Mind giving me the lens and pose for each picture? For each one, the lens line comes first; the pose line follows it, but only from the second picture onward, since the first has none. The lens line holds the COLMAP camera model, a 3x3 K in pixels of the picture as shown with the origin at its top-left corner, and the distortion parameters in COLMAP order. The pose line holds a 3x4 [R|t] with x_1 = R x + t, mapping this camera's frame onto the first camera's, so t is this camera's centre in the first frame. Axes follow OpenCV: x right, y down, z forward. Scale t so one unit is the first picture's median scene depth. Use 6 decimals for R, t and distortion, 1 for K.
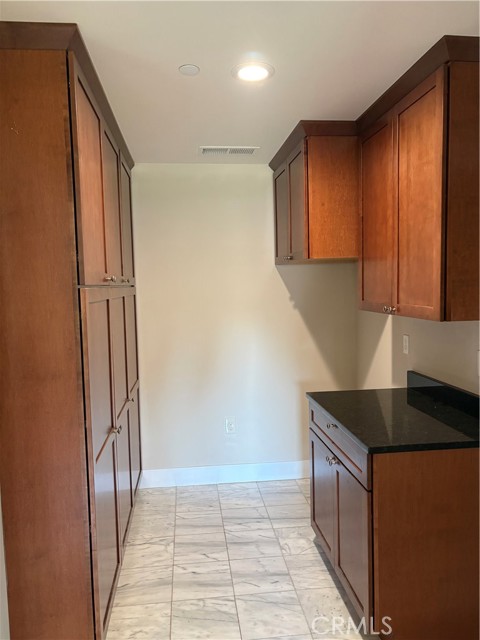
lens RADIAL K [[490.8, 0, 239.4], [0, 490.8, 319.4], [0, 0, 1]] dist [0.053792, -0.027976]
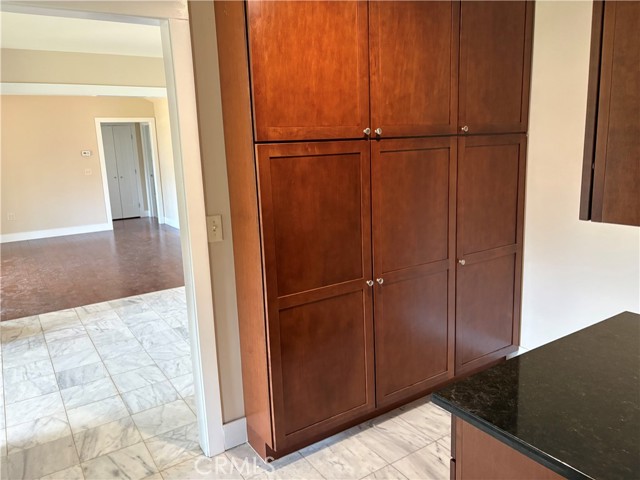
lens RADIAL K [[490.8, 0, 320.2], [0, 490.8, 240.2], [0, 0, 1]] dist [0.053792, -0.027976]
pose [[0.453536, 0.181135, -0.872637, 0.586367], [-0.038065, 0.982173, 0.184087, -0.044695], [0.890425, -0.050273, 0.452345, 0.463850]]
